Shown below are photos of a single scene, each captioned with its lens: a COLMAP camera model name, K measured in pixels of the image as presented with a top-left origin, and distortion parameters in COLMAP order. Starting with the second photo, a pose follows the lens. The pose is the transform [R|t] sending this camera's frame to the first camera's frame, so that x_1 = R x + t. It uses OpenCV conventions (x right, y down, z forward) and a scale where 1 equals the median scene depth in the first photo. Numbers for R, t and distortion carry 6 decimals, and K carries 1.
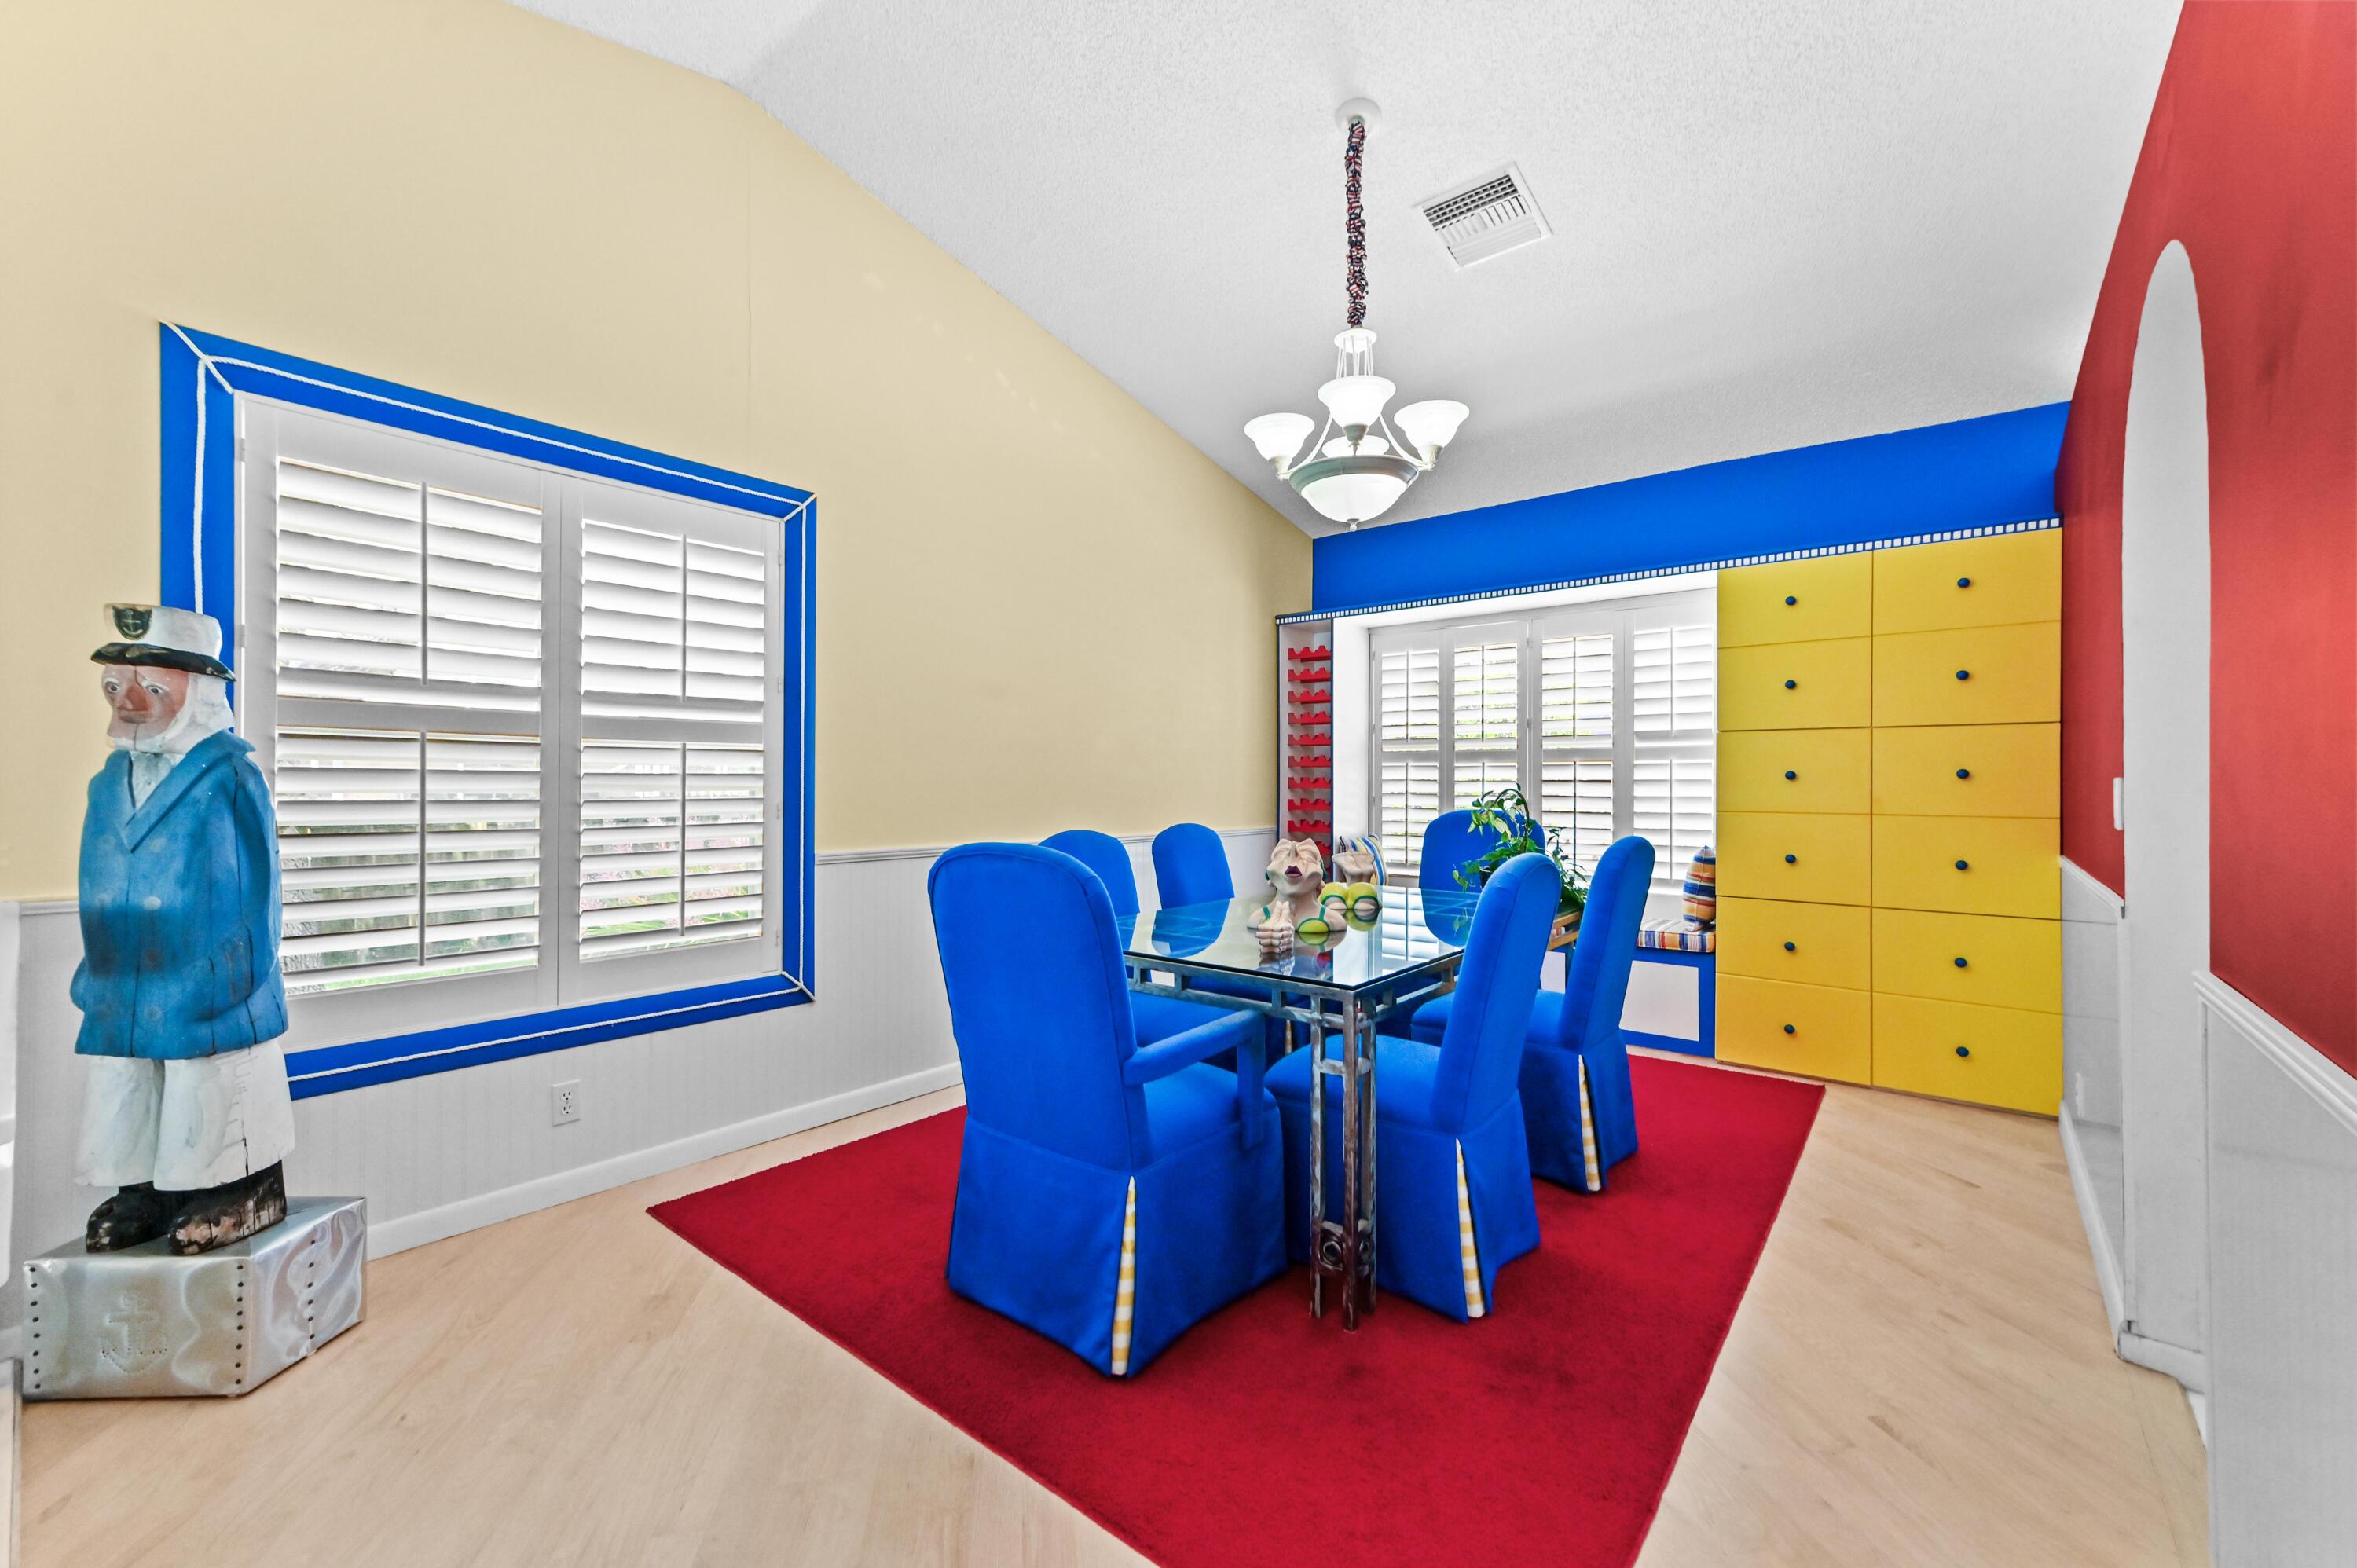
lens RADIAL K [[967.1, 0, 1117.0], [0, 967.1, 782.2], [0, 0, 1]] dist [0.009024, 0.000069]
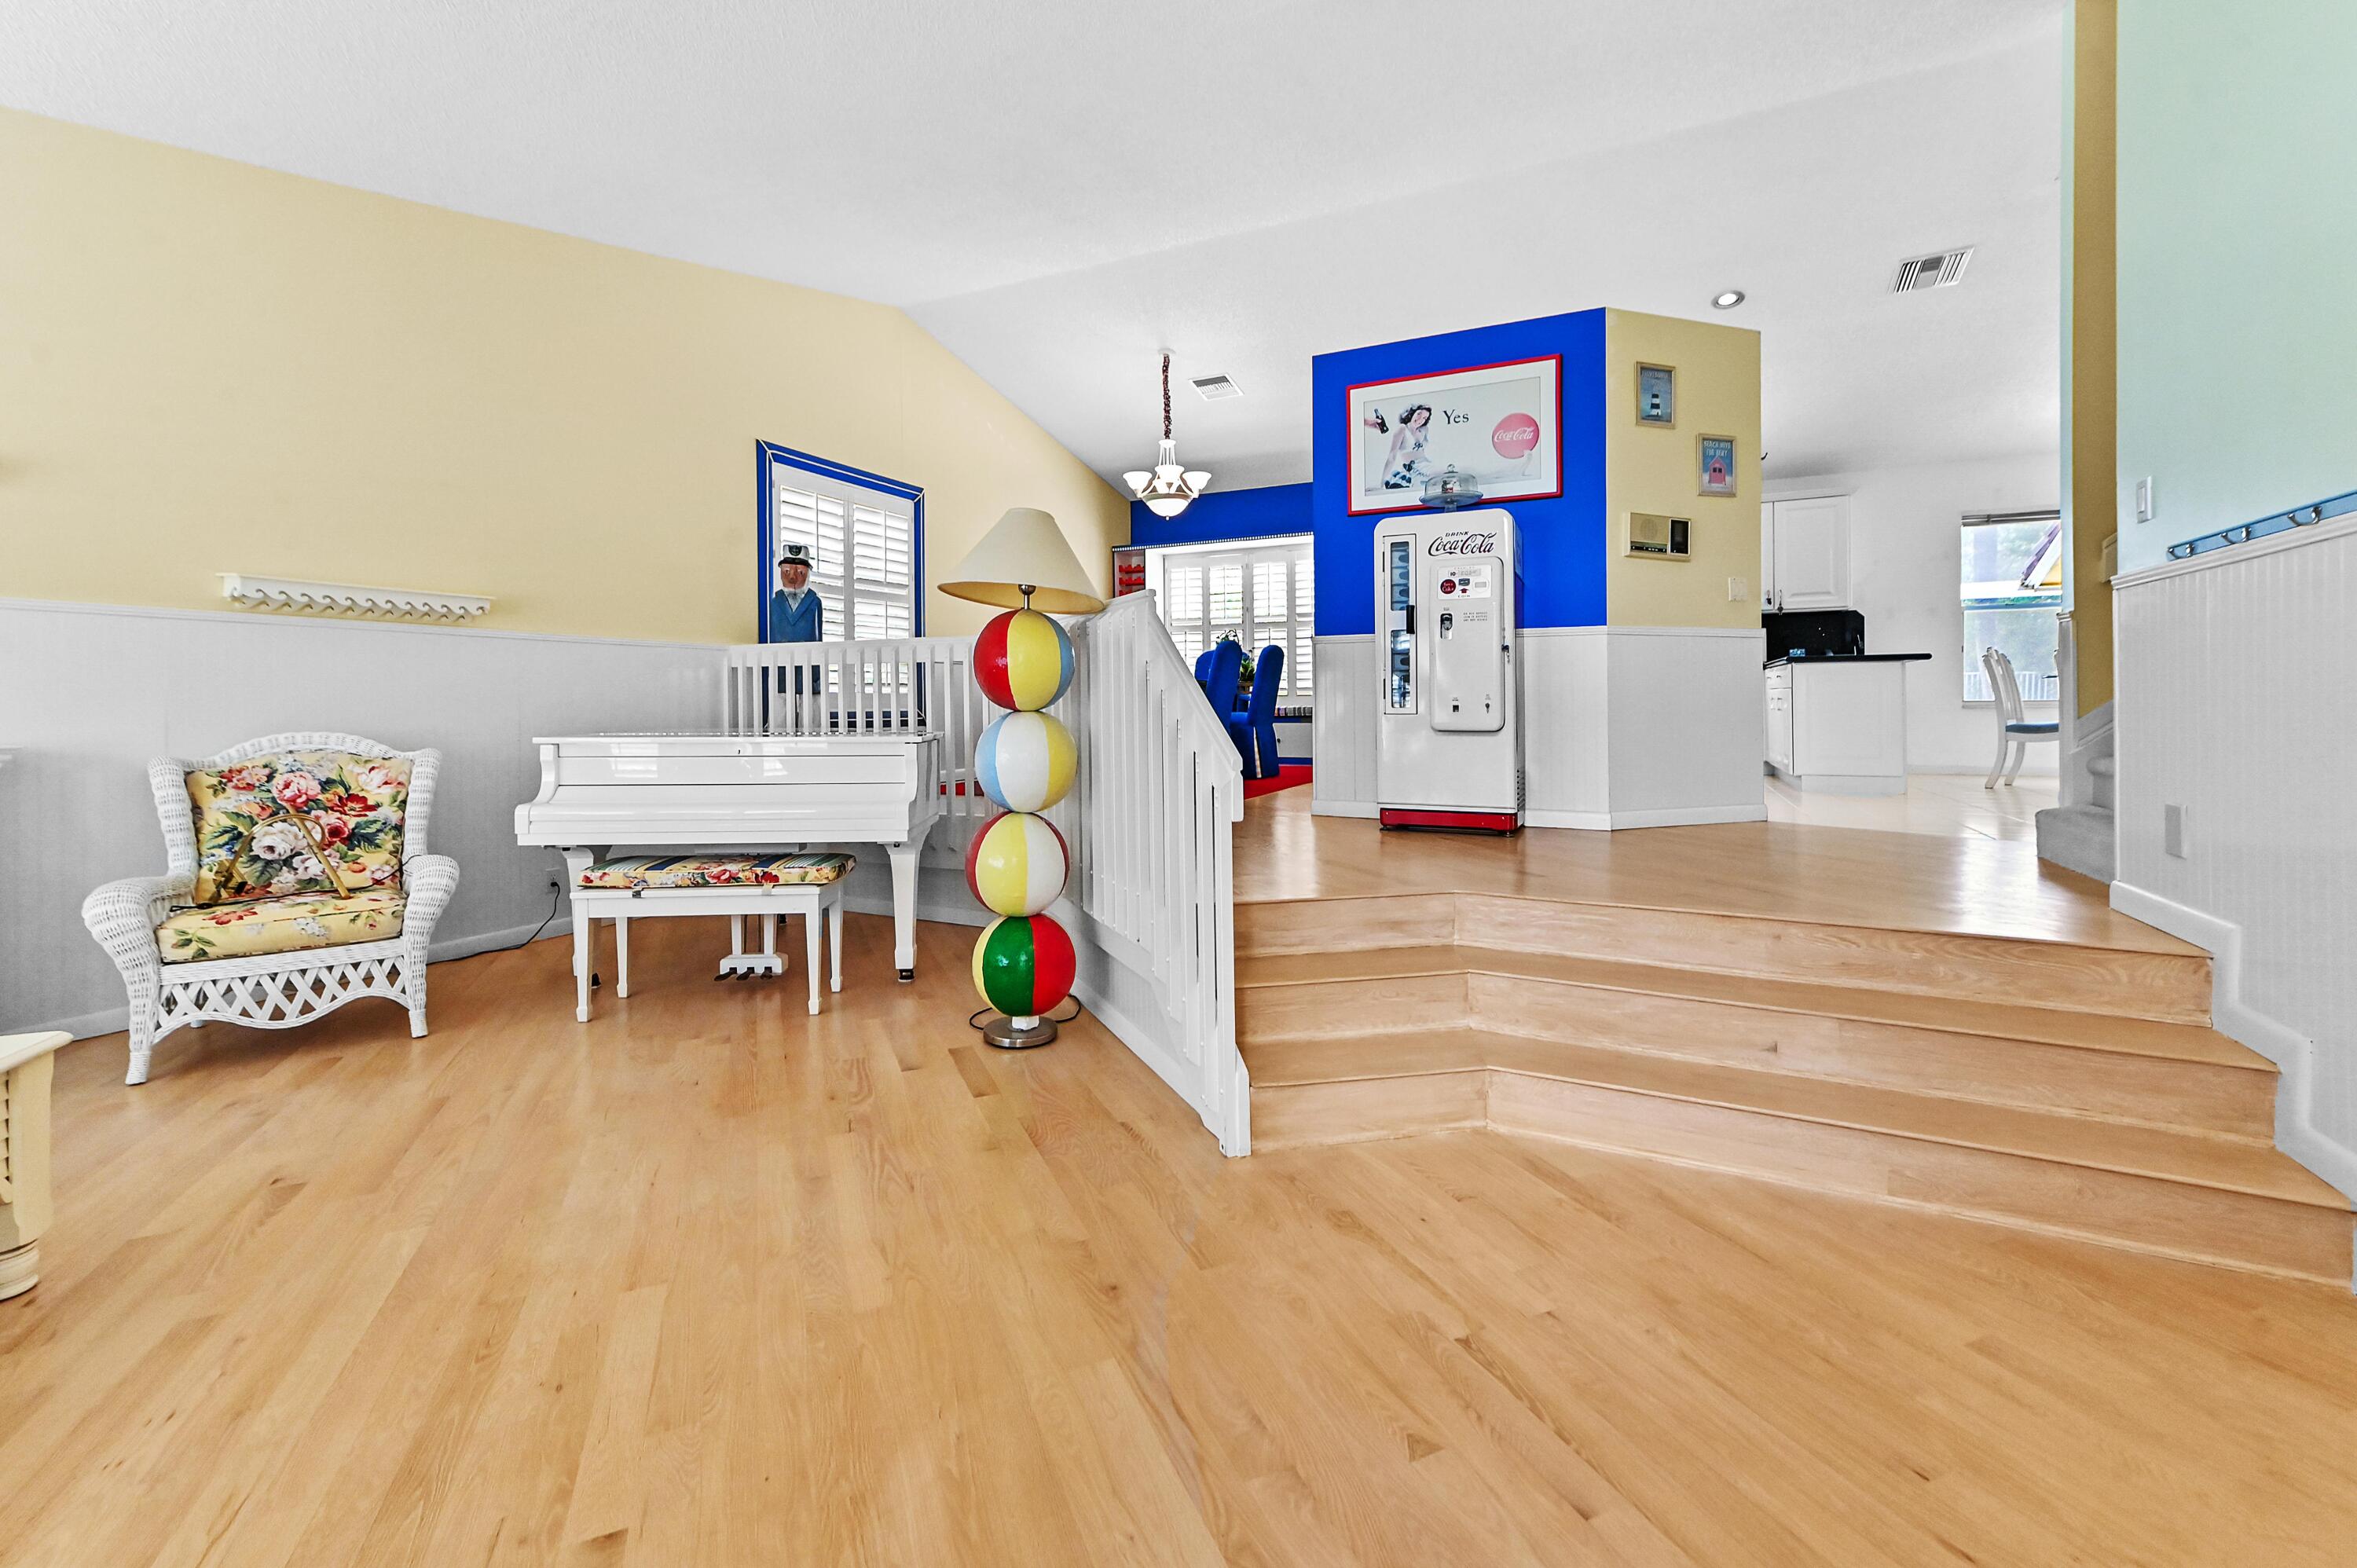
lens RADIAL K [[964.7, 0, 1177.1], [0, 964.7, 696.3], [0, 0, 1]] dist [0.002238, 0.000139]
pose [[0.957437, -0.011584, 0.288411, -0.445737], [0.010741, 0.999932, 0.004506, 0.178229], [-0.288444, -0.001217, 0.957496, -1.359863]]
